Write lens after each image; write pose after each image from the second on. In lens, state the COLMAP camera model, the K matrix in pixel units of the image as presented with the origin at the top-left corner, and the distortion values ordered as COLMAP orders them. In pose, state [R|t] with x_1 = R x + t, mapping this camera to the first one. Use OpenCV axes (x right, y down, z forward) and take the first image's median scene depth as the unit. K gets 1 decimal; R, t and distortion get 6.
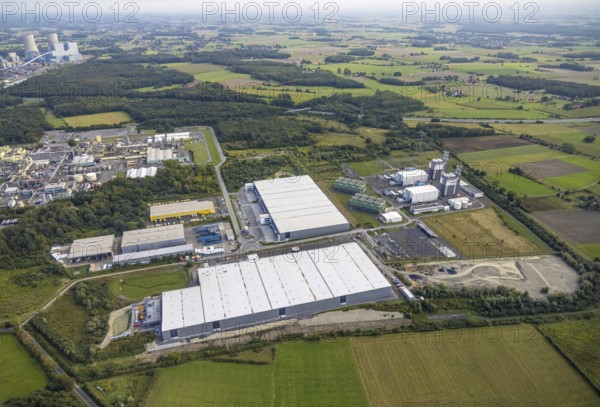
lens RADIAL K [[385.8, 0, 301.6], [0, 385.8, 203.5], [0, 0, 1]] dist [0.003655, -0.000182]
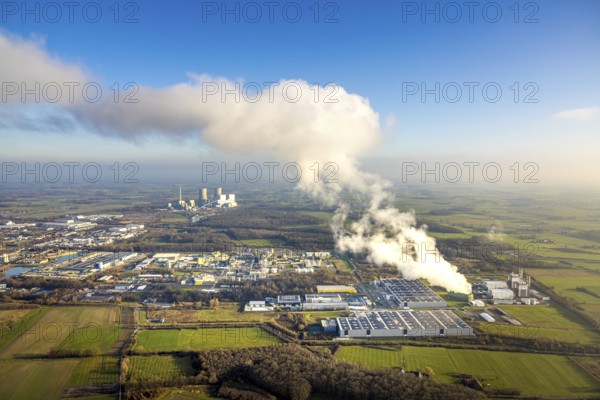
lens RADIAL K [[364.1, 0, 299.8], [0, 364.1, 200.6], [0, 0, 1]] dist [-0.002164, -0.002645]
pose [[0.959300, 0.033123, -0.280441, -0.038624], [-0.137501, 0.922208, -0.361423, 0.228085], [0.246653, 0.385274, 0.889228, -0.492876]]
